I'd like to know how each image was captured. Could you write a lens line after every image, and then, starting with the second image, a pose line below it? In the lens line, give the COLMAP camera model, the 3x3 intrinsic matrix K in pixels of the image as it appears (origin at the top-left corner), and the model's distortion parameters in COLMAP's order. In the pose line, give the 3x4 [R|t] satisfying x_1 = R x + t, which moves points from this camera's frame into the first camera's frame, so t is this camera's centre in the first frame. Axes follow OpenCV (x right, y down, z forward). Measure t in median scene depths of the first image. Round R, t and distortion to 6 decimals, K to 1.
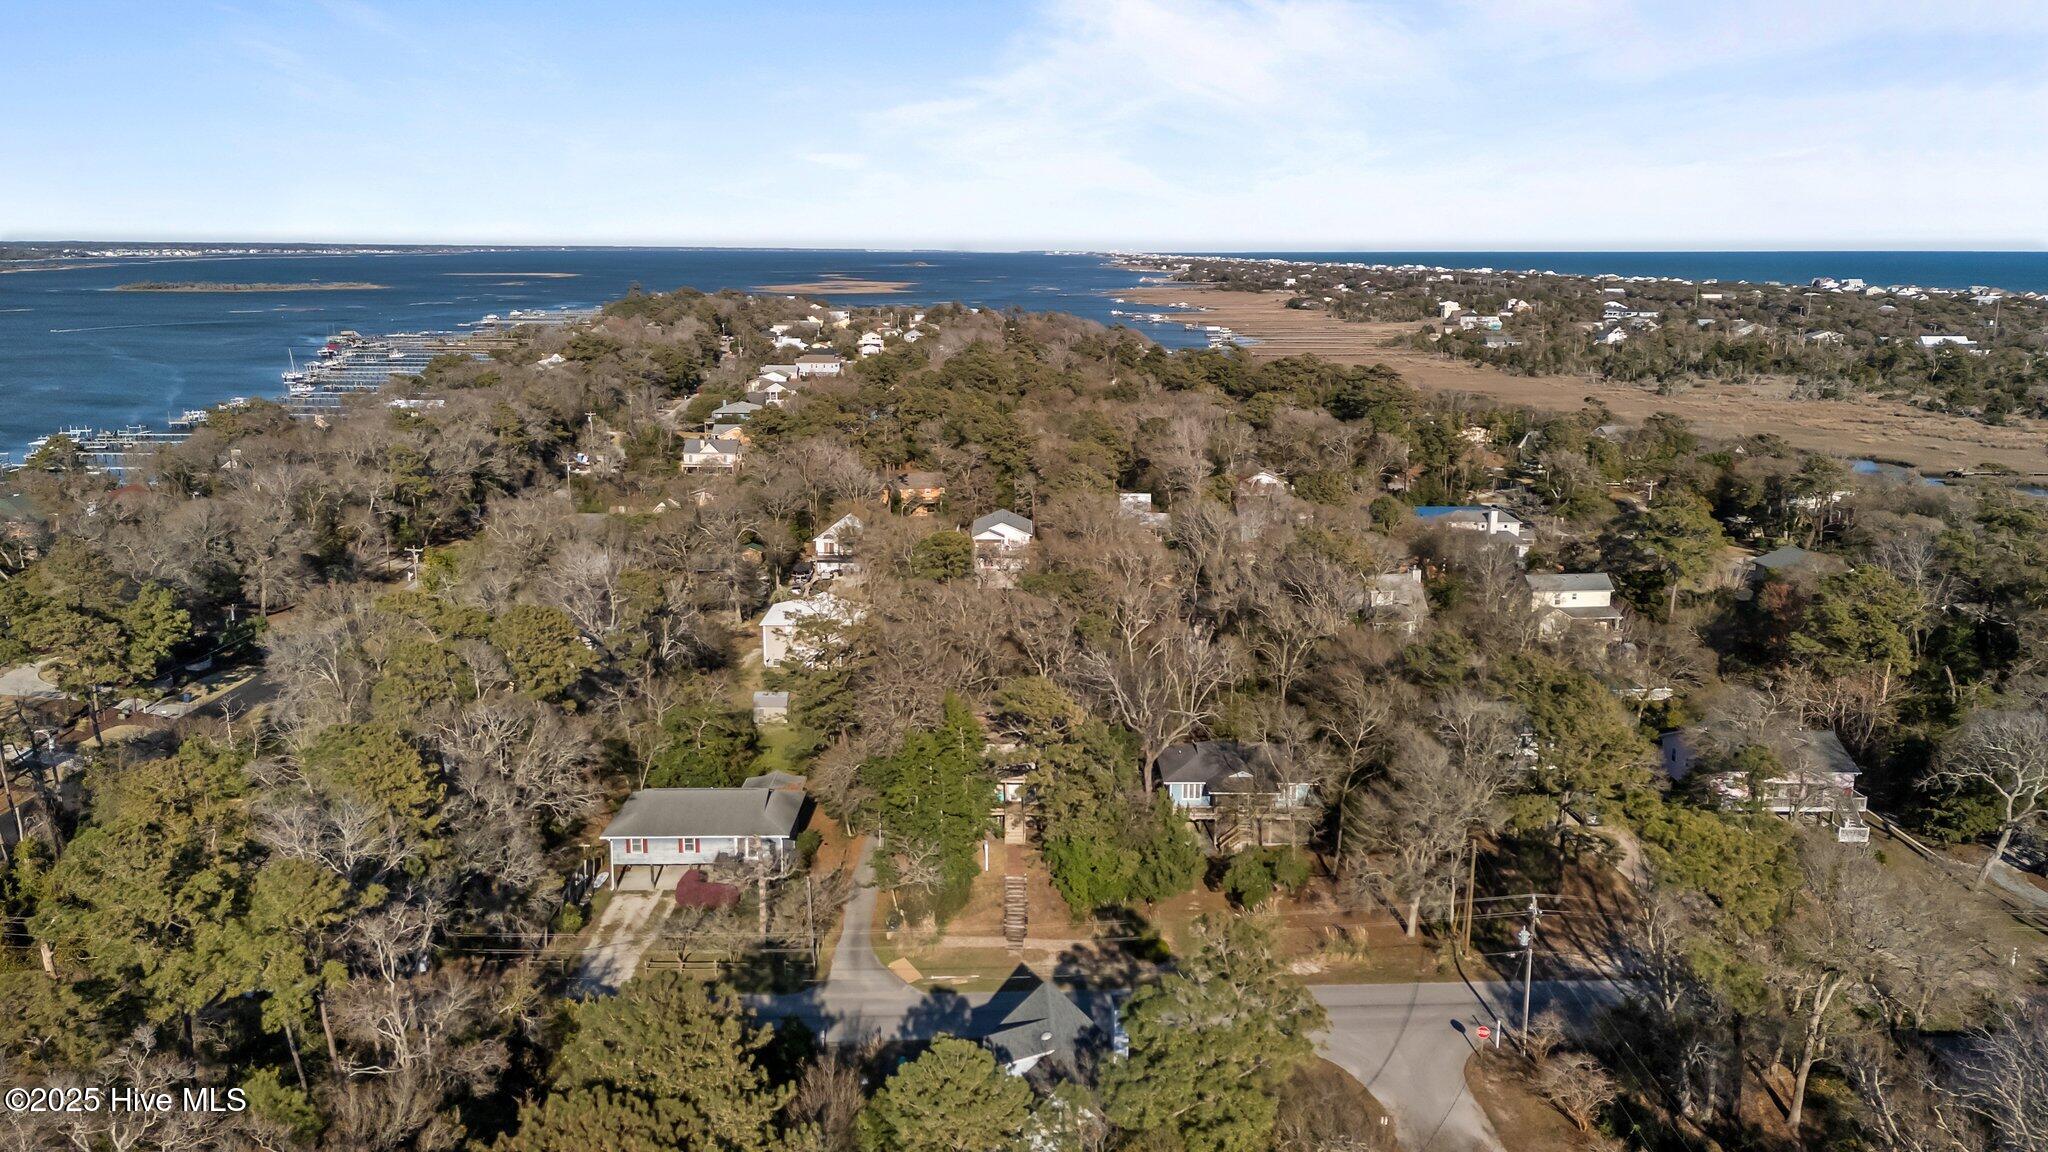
lens RADIAL K [[1454.0, 0, 1034.3], [0, 1454.0, 578.2], [0, 0, 1]] dist [0.110531, -0.146629]
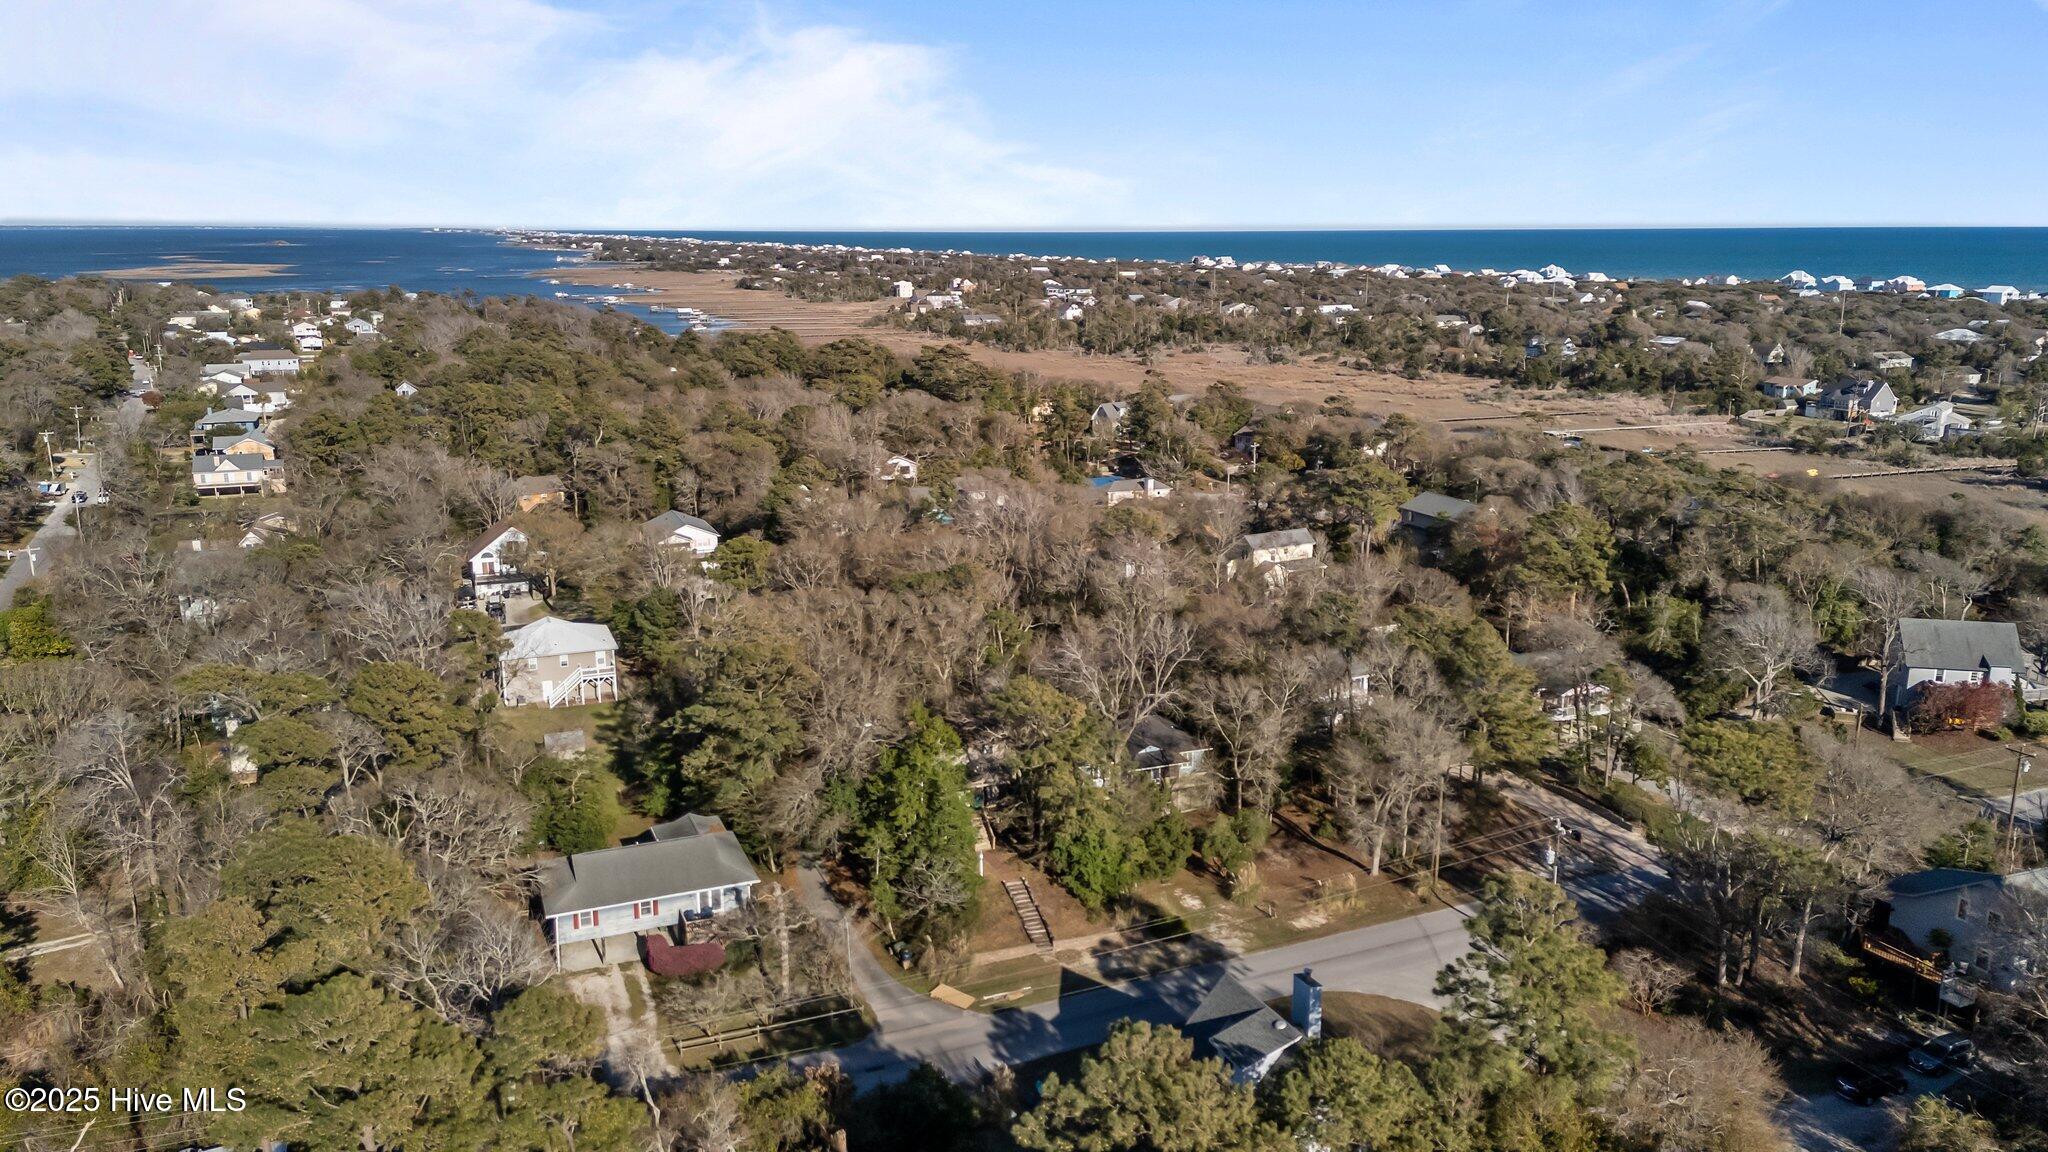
lens RADIAL K [[1454.0, 0, 1034.3], [0, 1454.0, 578.2], [0, 0, 1]] dist [0.110531, -0.146629]
pose [[0.929519, -0.090690, 0.357450, -0.150091], [0.085969, 0.995872, 0.029111, -0.011668], [-0.358615, 0.003671, 0.933478, 0.036606]]
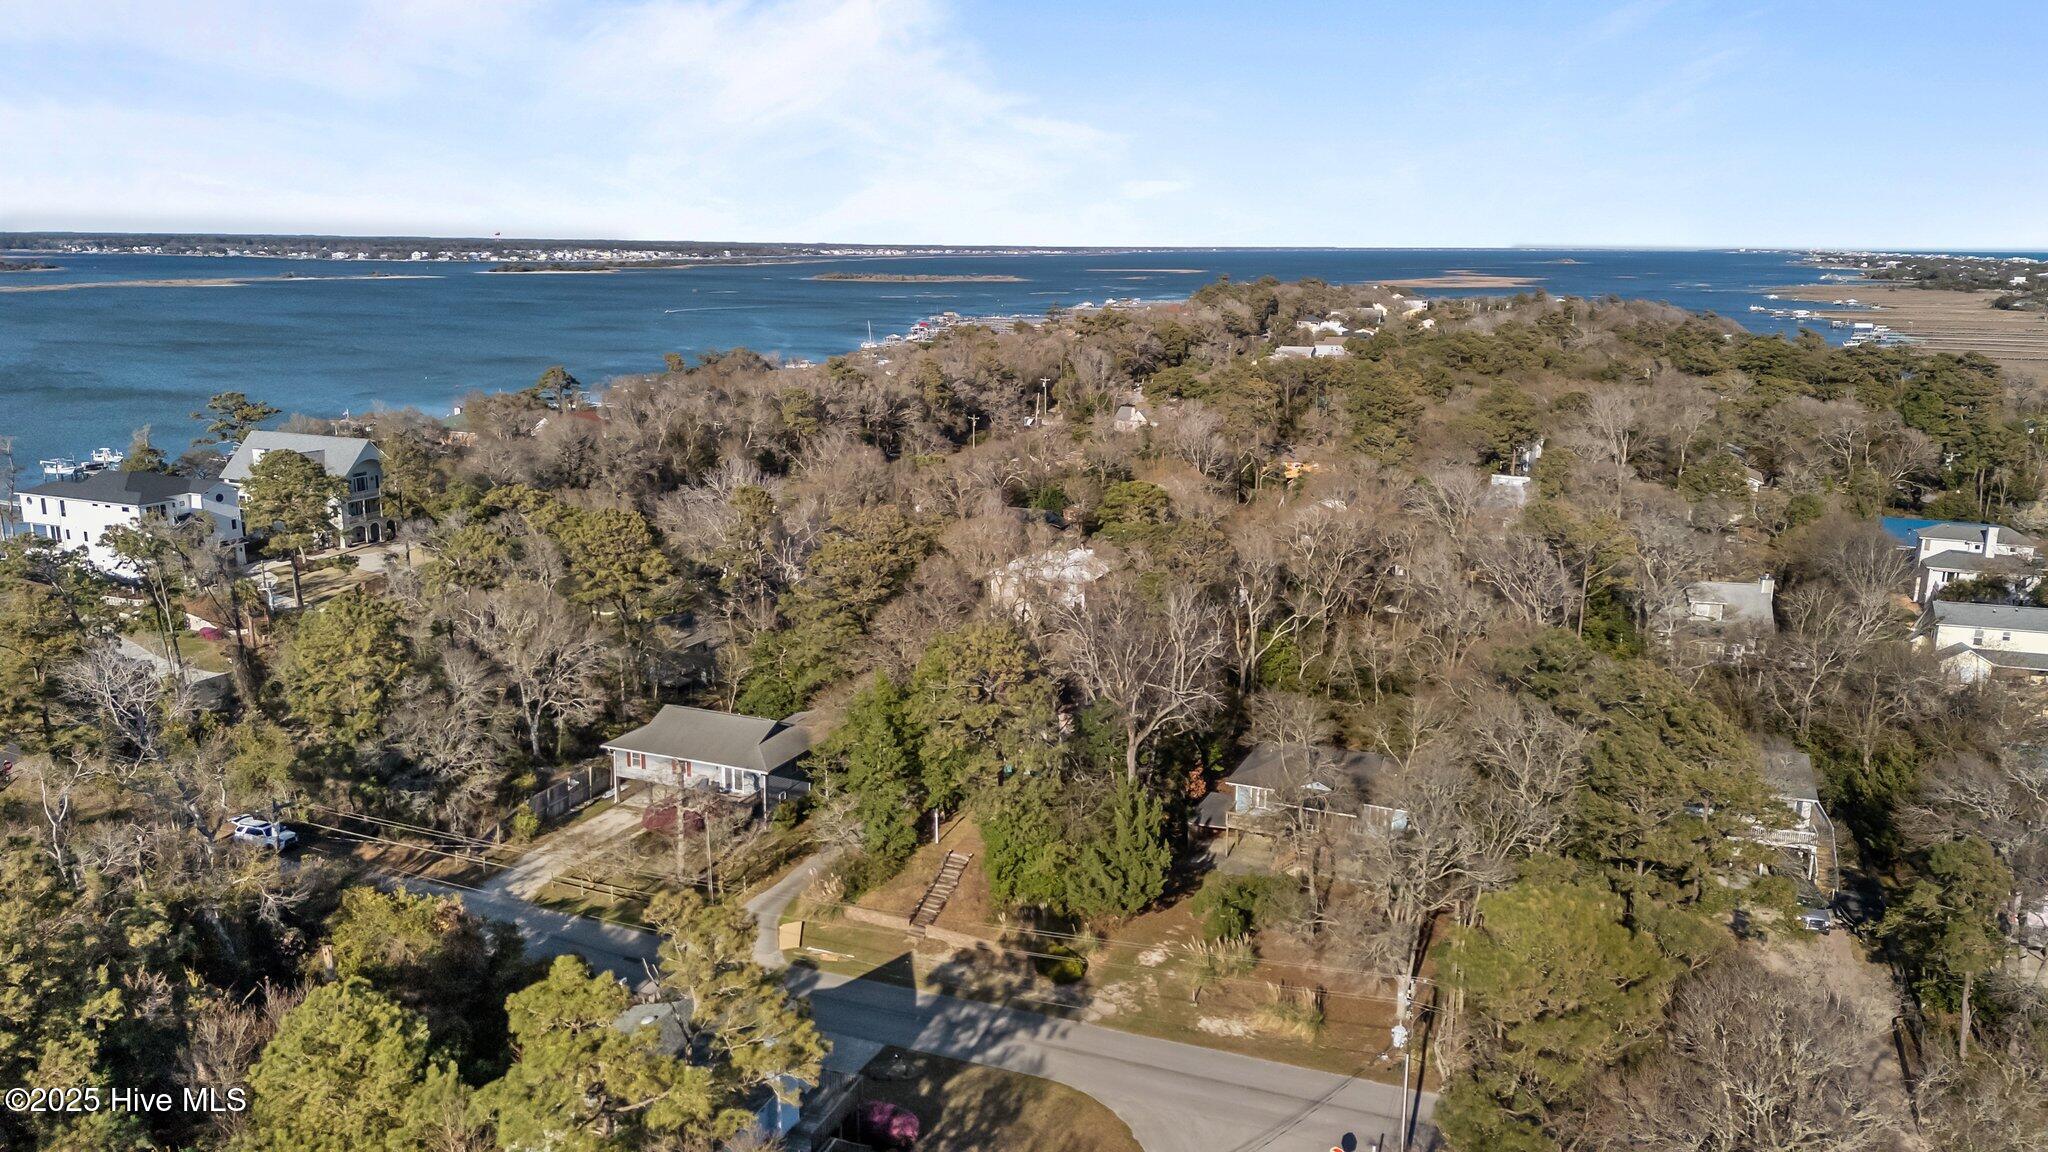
lens RADIAL K [[1451.9, 0, 1042.3], [0, 1451.9, 575.8], [0, 0, 1]] dist [0.098072, -0.087595]
pose [[0.919120, 0.092015, -0.383083, 0.155938], [-0.091641, 0.995606, 0.019270, 0.008969], [0.383173, 0.017394, 0.923513, 0.101151]]
